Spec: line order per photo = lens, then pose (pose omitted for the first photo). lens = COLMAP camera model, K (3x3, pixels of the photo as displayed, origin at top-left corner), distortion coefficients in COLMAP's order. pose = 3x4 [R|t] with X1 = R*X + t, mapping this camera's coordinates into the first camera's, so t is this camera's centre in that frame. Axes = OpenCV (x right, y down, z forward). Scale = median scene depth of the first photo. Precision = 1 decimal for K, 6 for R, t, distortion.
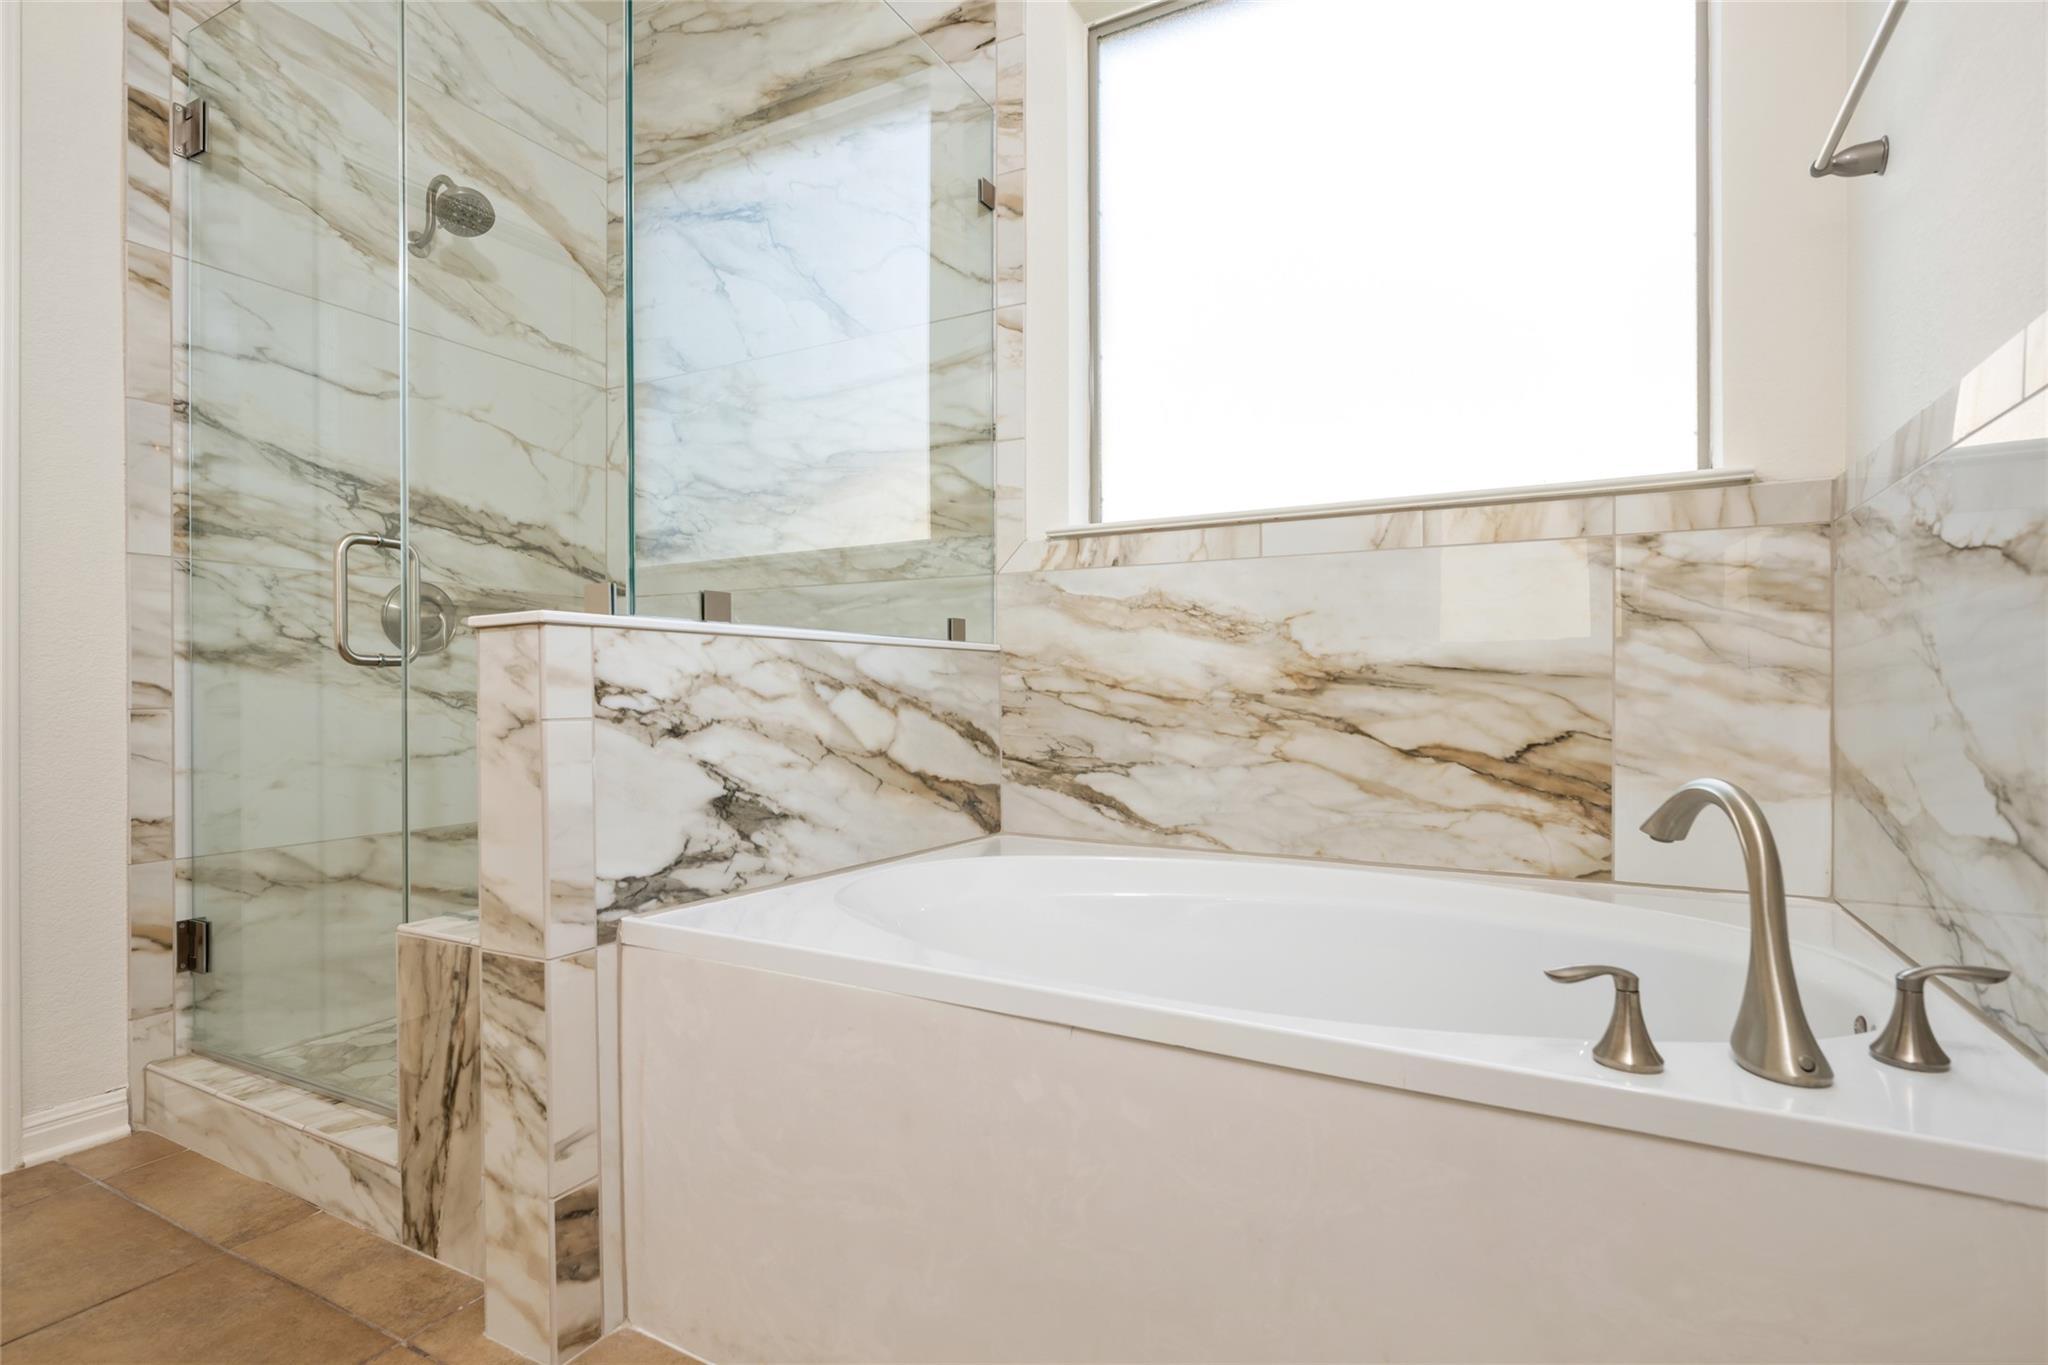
lens RADIAL K [[1000.1, 0, 1025.6], [0, 1000.1, 681.0], [0, 0, 1]] dist [-0.003768, 0.000211]
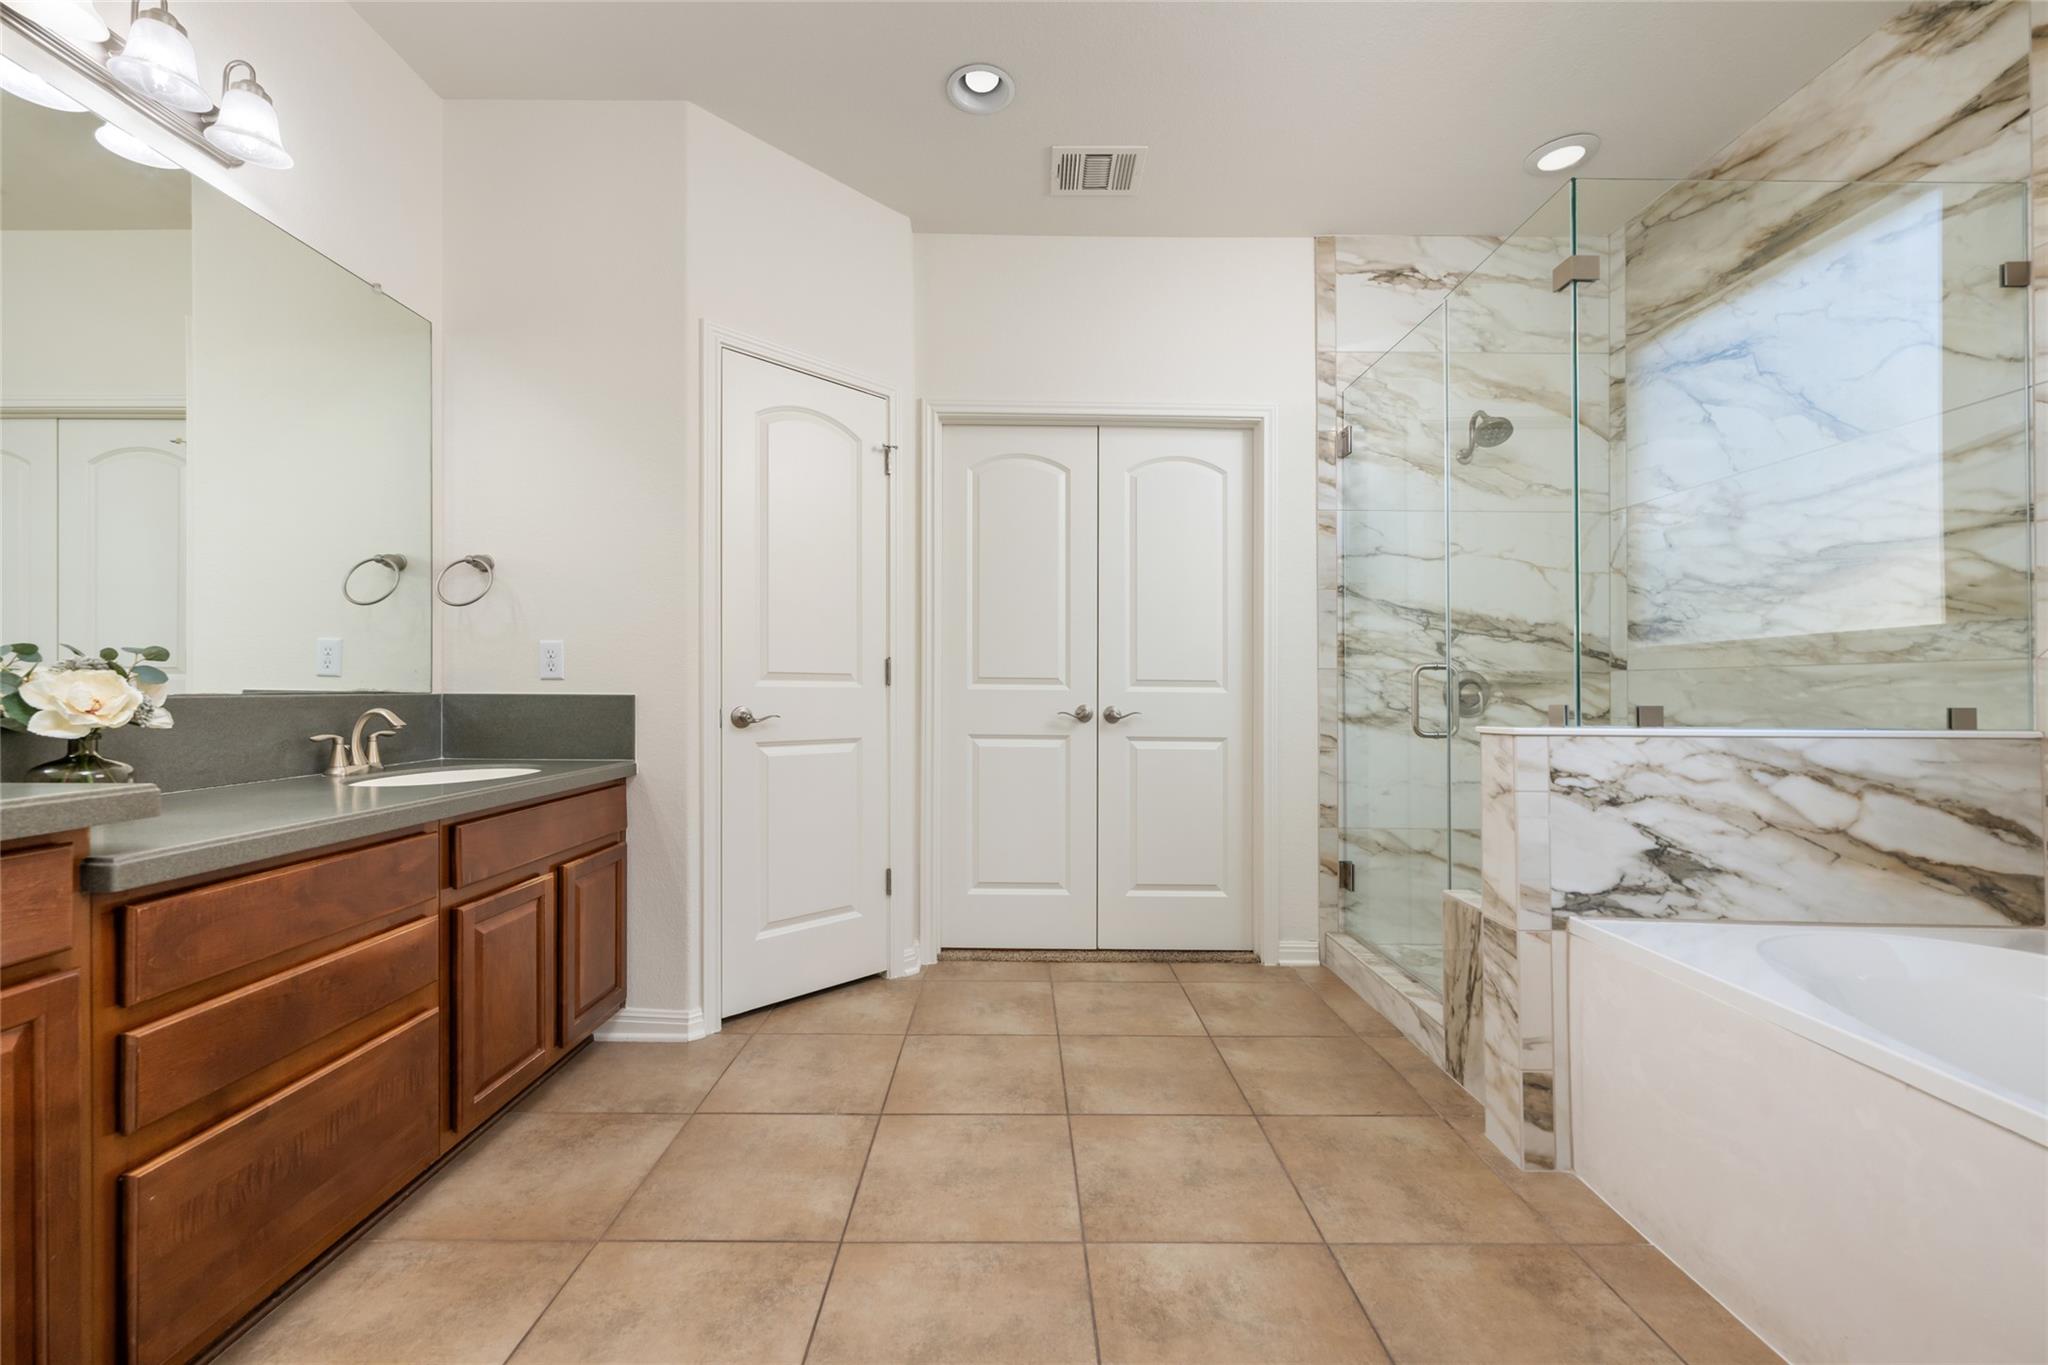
lens RADIAL K [[816.6, 0, 1016.4], [0, 816.6, 684.4], [0, 0, 1]] dist [-0.000267, -0.000007]
pose [[0.474186, -0.002070, -0.880422, 0.216365], [-0.000479, 0.999996, -0.002610, -0.086599], [0.880425, 0.001659, 0.474183, -0.265781]]
